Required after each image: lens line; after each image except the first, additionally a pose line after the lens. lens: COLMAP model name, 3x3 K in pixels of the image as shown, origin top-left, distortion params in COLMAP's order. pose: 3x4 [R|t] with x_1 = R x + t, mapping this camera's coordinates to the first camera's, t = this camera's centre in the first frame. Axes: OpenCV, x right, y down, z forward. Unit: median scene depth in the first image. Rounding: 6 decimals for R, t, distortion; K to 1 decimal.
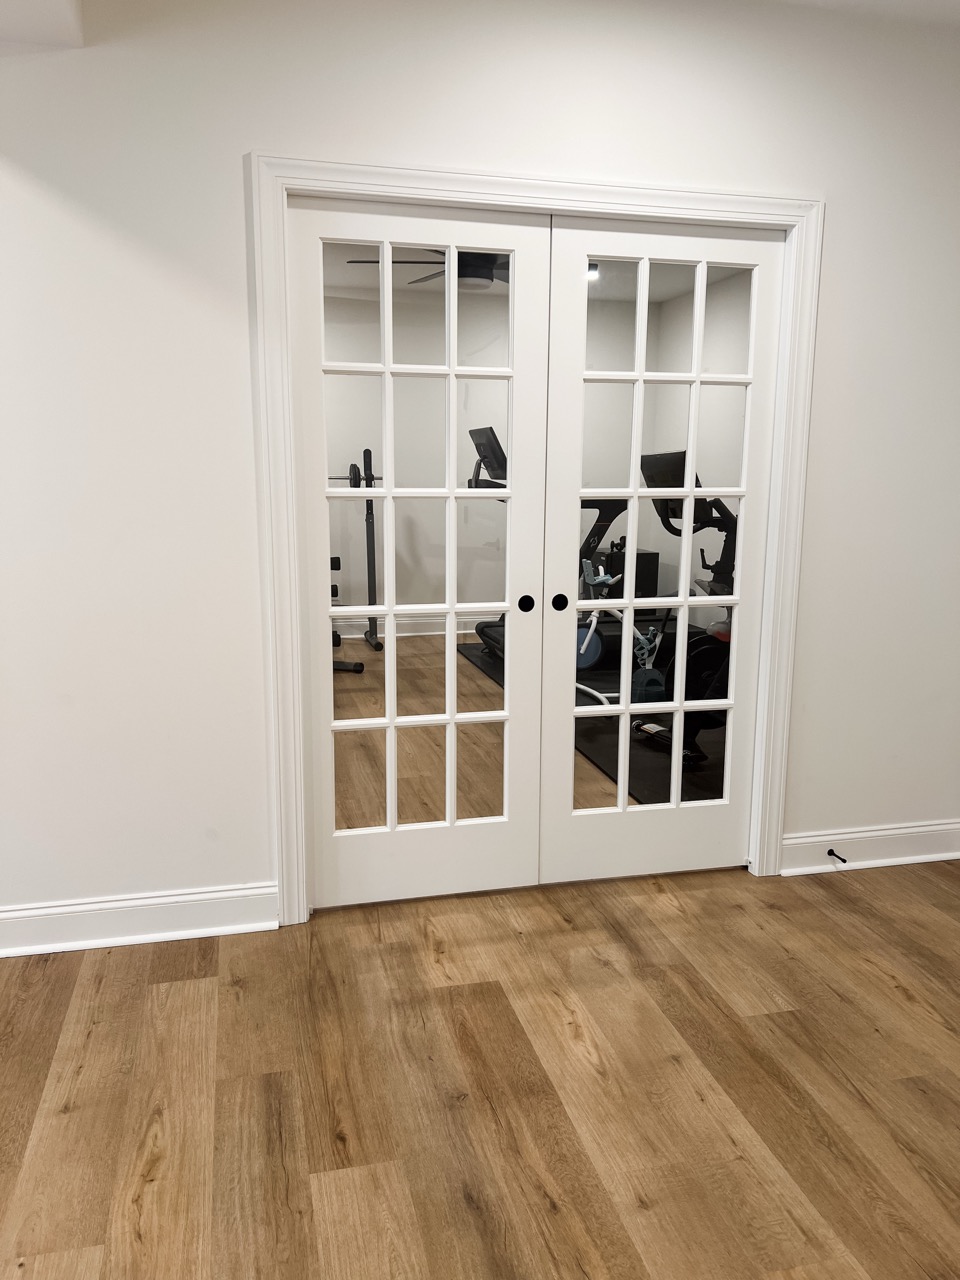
lens RADIAL K [[958.8, 0, 478.8], [0, 958.8, 640.8], [0, 0, 1]] dist [0.051146, -0.055376]
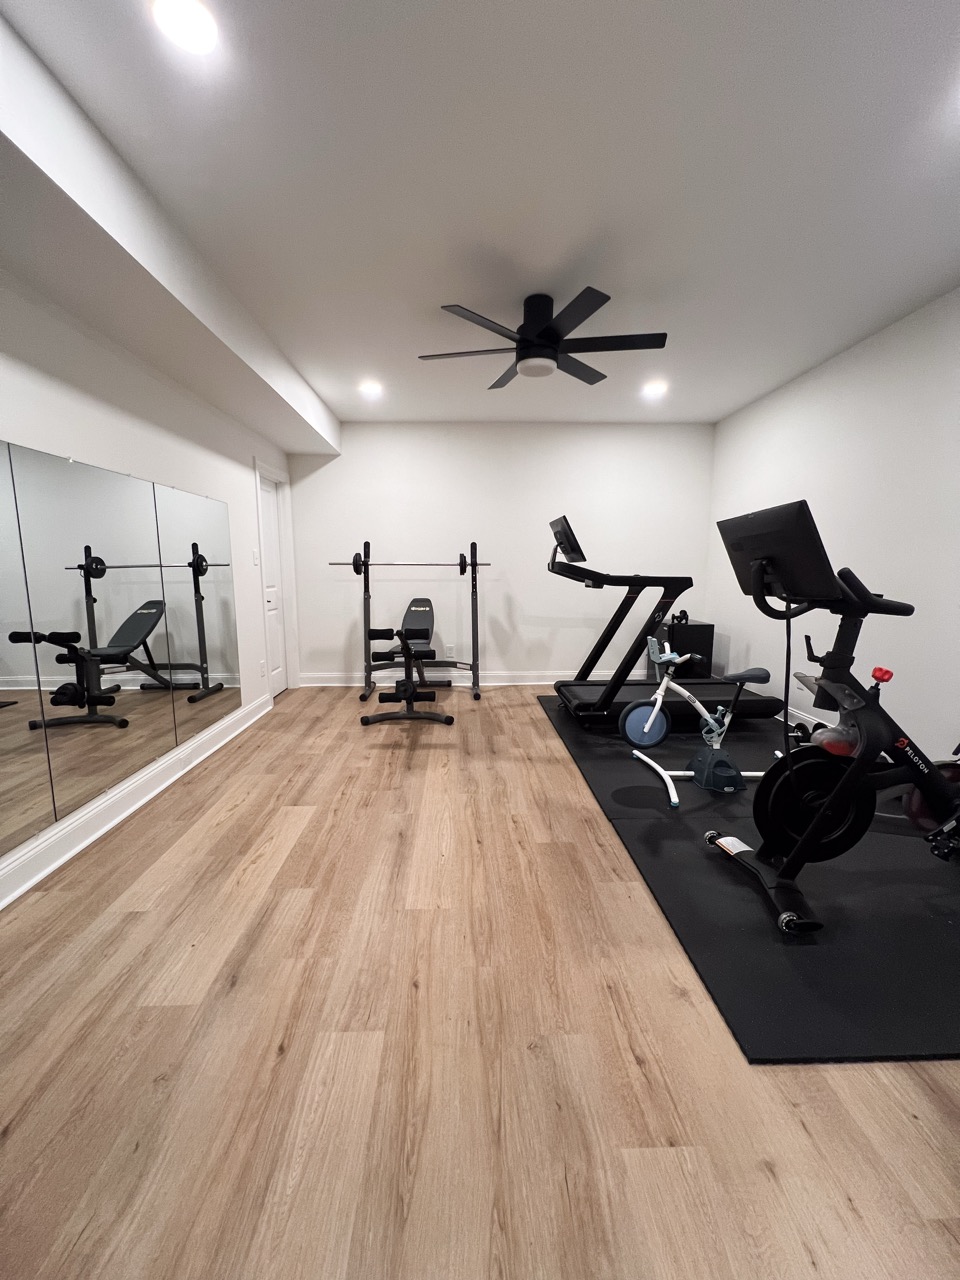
lens RADIAL K [[511.4, 0, 479.3], [0, 511.4, 644.1], [0, 0, 1]] dist [-0.004647, -0.000018]
pose [[0.977943, 0.020017, -0.207910, 0.046877], [-0.026404, 0.999259, -0.027992, -0.057204], [0.207196, 0.032864, 0.977747, 0.439916]]
